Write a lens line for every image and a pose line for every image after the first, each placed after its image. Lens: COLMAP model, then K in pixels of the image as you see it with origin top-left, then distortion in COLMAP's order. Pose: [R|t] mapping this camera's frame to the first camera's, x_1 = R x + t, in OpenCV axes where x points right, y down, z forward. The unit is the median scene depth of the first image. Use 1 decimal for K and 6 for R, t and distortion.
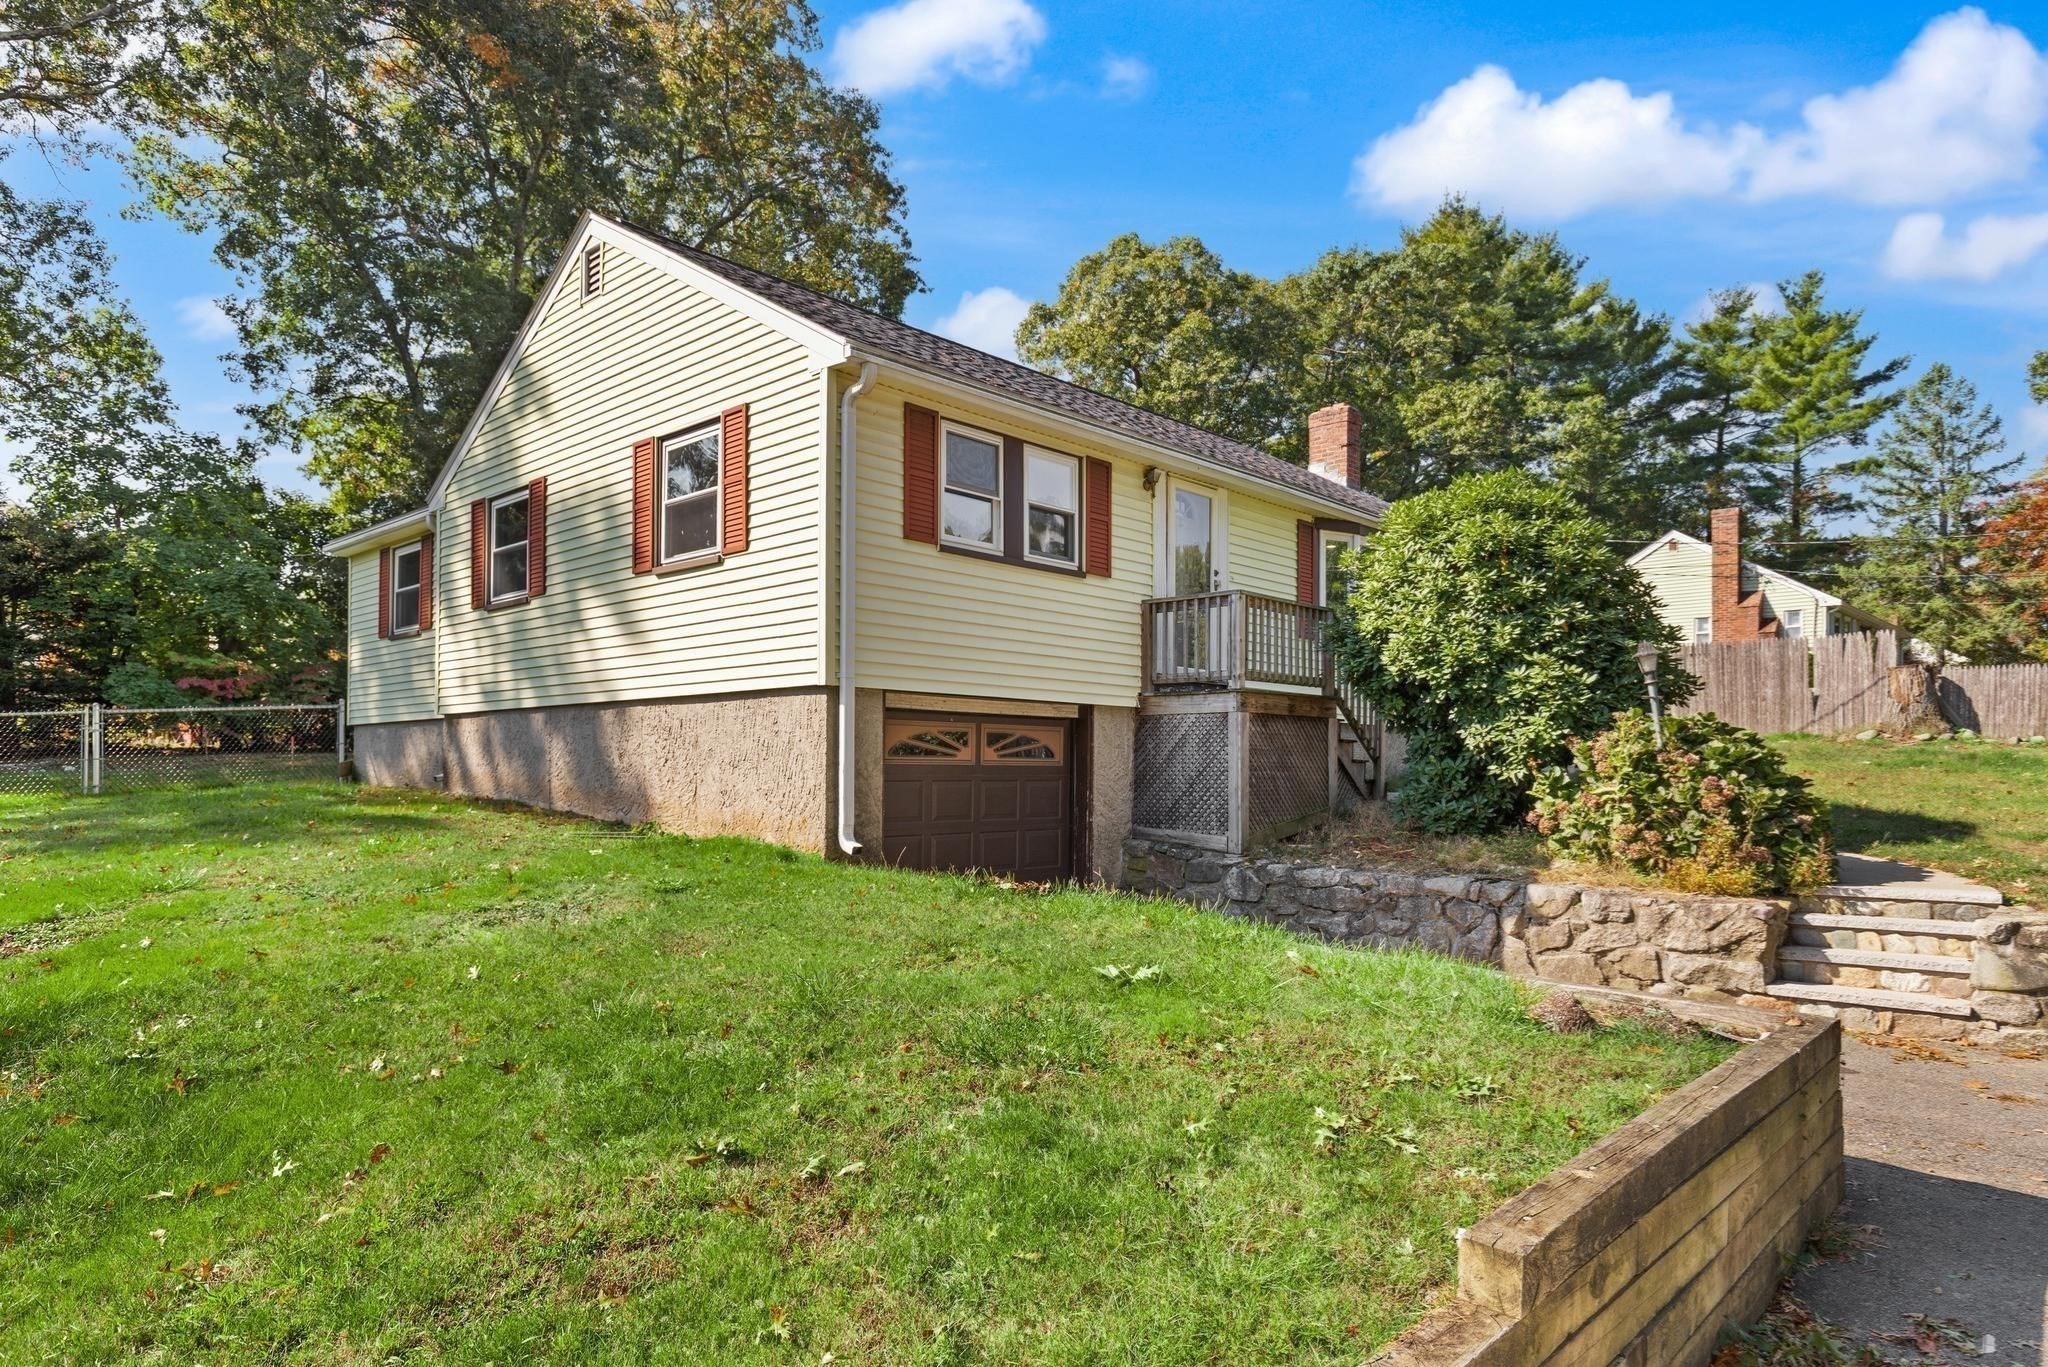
lens RADIAL K [[1409.6, 0, 1025.2], [0, 1409.6, 676.7], [0, 0, 1]] dist [0.019761, -0.005286]
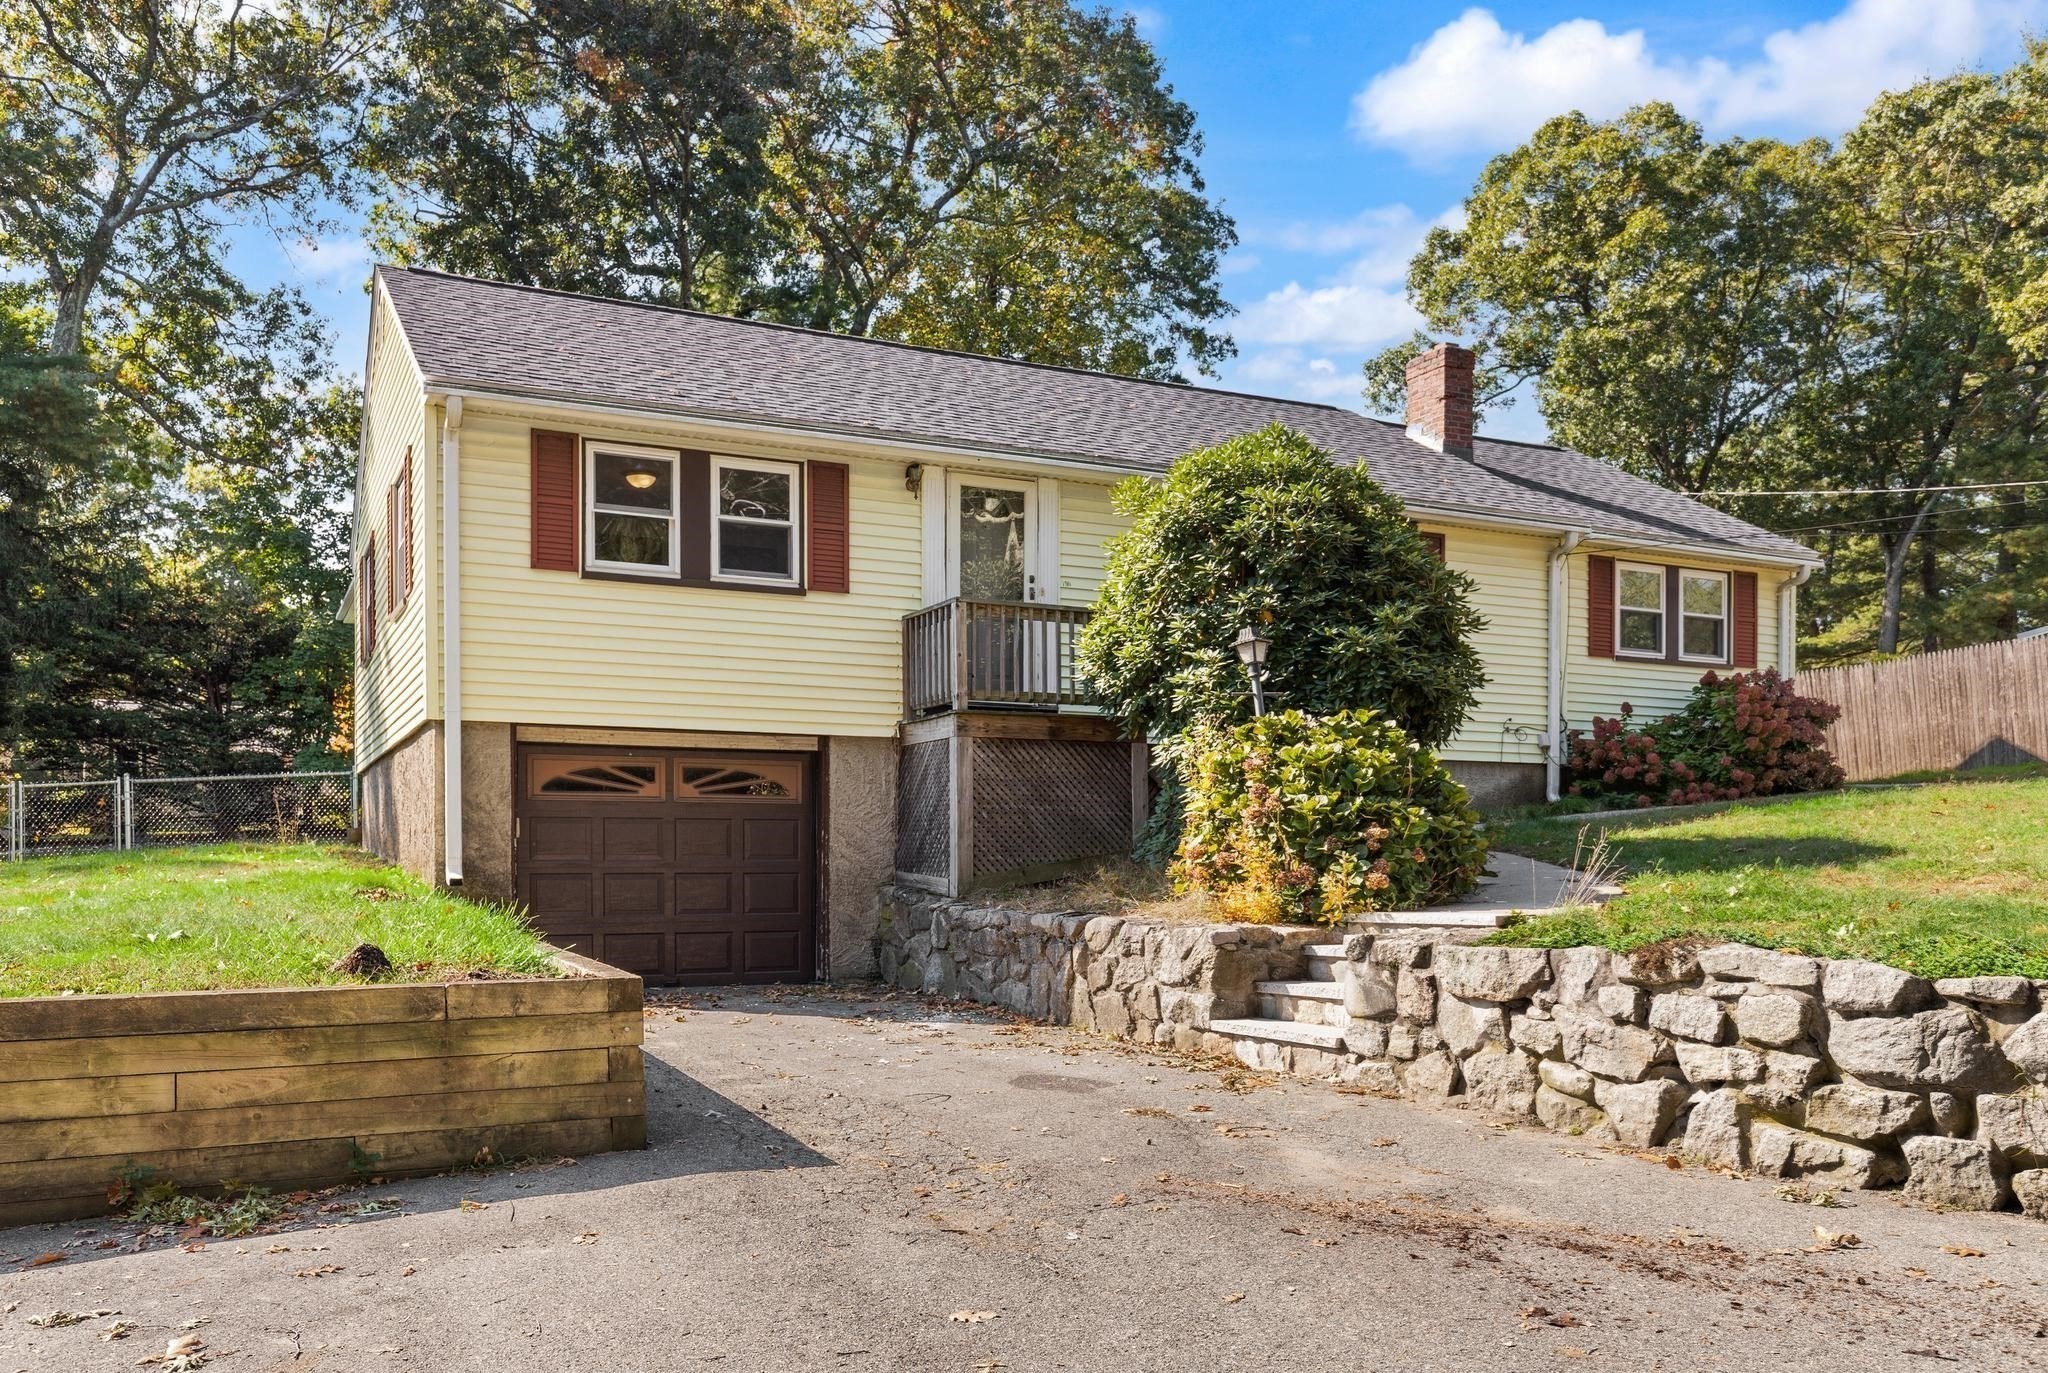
lens RADIAL K [[1911.9, 0, 992.9], [0, 1911.9, 765.1], [0, 0, 1]] dist [0.014827, -0.015447]
pose [[0.915985, -0.031547, -0.399971, 0.607147], [0.033210, 0.999445, -0.002776, 0.043918], [0.399837, -0.010740, 0.916523, -0.076624]]
